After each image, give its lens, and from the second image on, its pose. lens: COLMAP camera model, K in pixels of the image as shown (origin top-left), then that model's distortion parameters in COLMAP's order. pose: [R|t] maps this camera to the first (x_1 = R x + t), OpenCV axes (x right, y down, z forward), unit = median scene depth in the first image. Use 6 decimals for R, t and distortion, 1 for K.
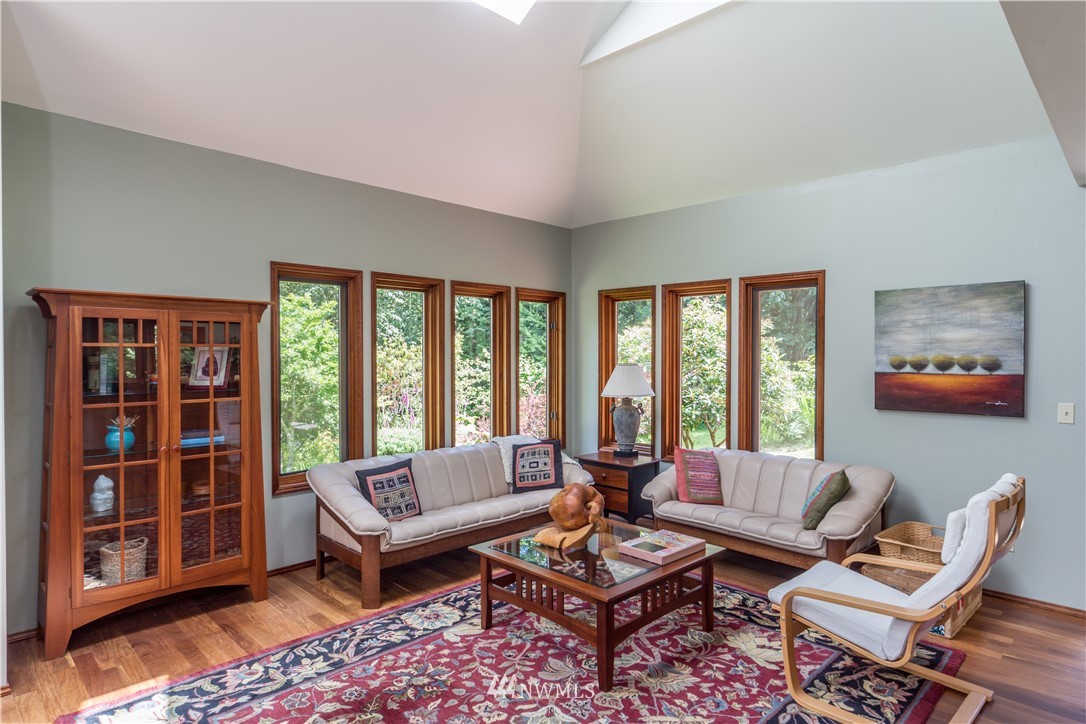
lens RADIAL K [[617.5, 0, 550.0], [0, 617.5, 366.1], [0, 0, 1]] dist [0.000715, -0.000311]
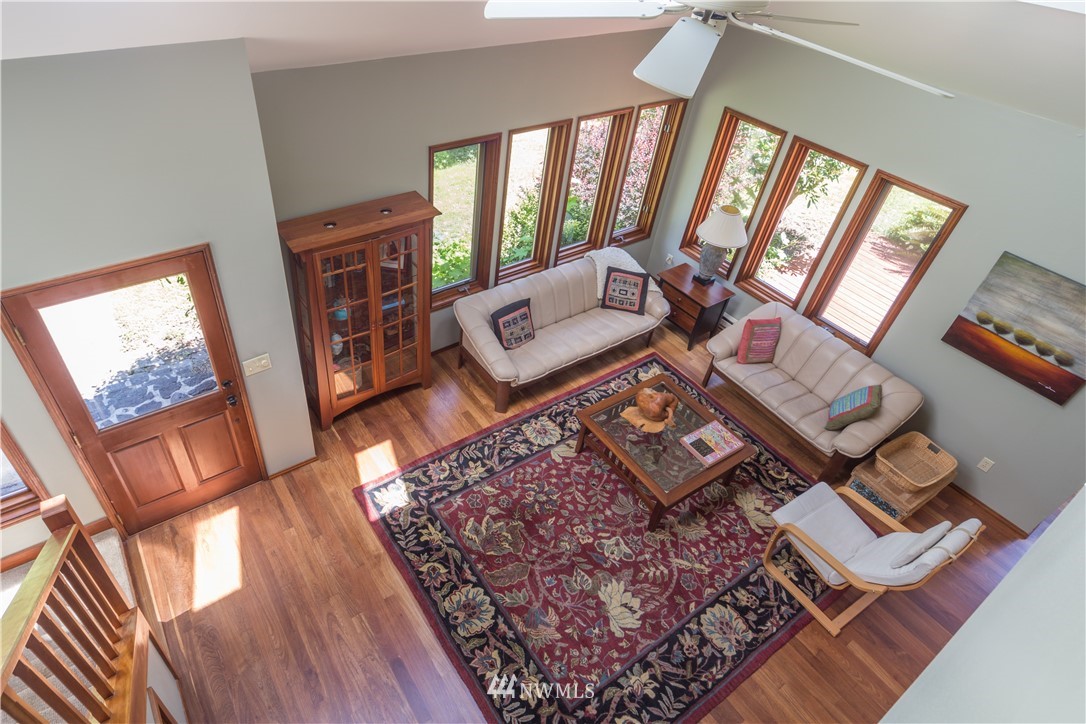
lens RADIAL K [[597.7, 0, 466.6], [0, 597.7, 348.4], [0, 0, 1]] dist [-0.006290, 0.000857]
pose [[0.975953, 0.173716, -0.131674, -0.242164], [-0.050951, 0.769130, 0.637059, -0.771968], [0.211942, -0.615031, 0.759485, -0.038637]]
